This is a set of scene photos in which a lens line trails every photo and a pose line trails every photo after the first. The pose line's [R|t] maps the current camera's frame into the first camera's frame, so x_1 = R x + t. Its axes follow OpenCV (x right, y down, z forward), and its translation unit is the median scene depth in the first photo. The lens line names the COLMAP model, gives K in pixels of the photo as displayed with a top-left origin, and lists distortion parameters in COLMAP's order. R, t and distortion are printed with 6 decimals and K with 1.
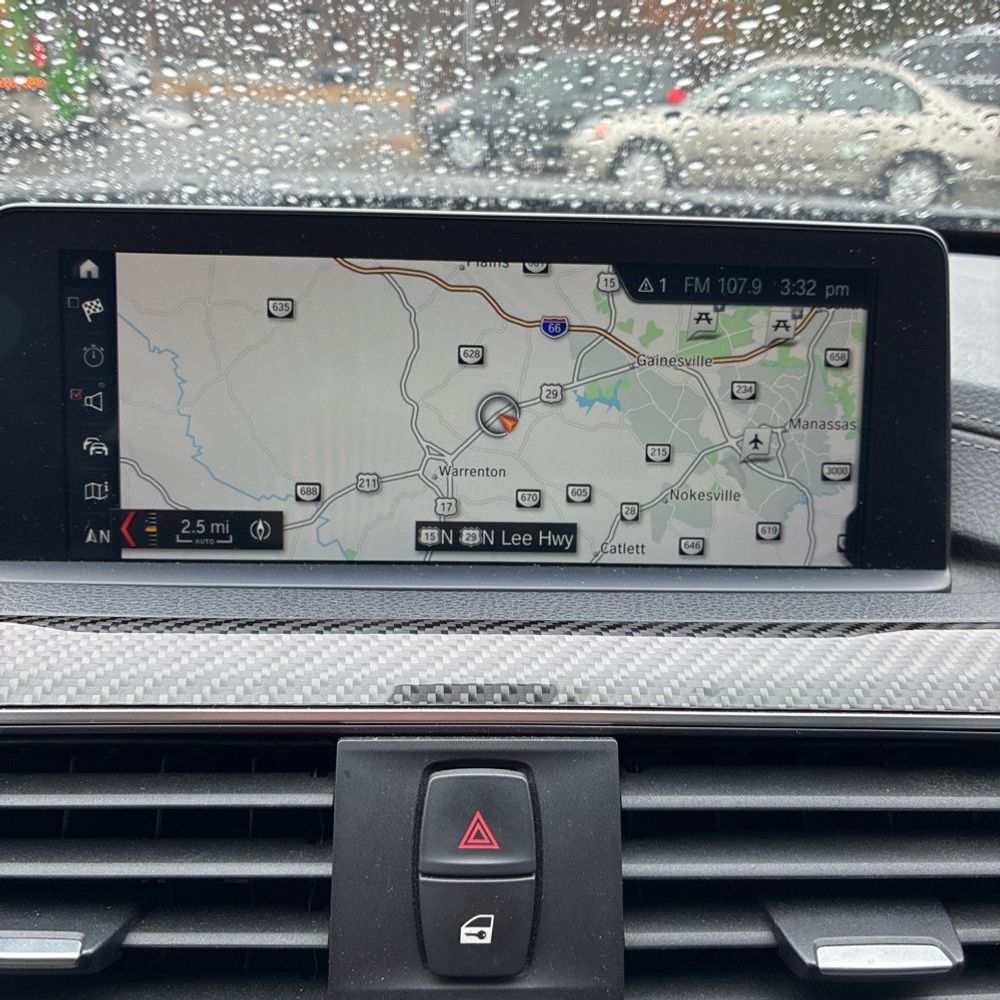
lens RADIAL K [[1196.2, 0, 500.0], [0, 1196.2, 500.0], [0, 0, 1]] dist [0.112768, -0.211456]
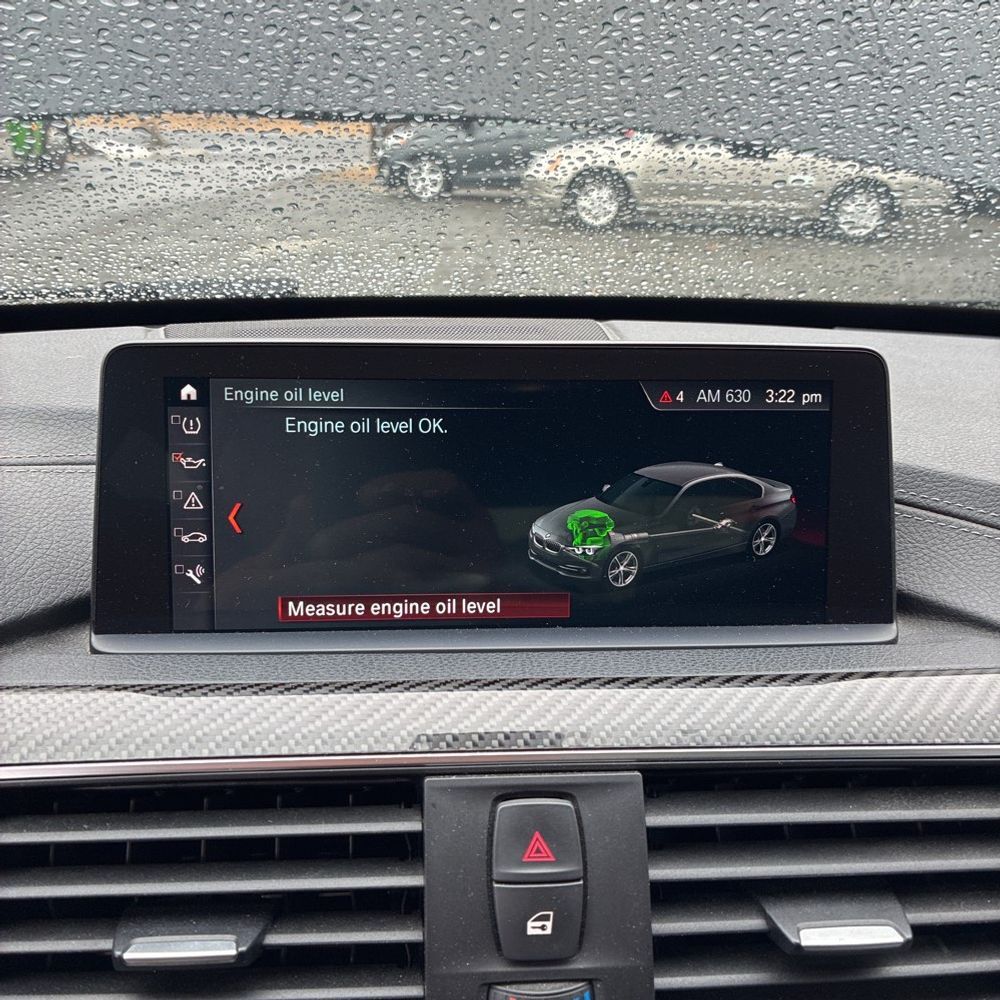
lens RADIAL K [[1196.2, 0, 500.0], [0, 1196.2, 500.0], [0, 0, 1]] dist [0.112768, -0.211456]
pose [[0.999246, -0.019067, 0.033811, -0.091381], [0.019657, 0.999659, -0.017202, -0.072883], [-0.033472, 0.017854, 0.999280, -0.284731]]
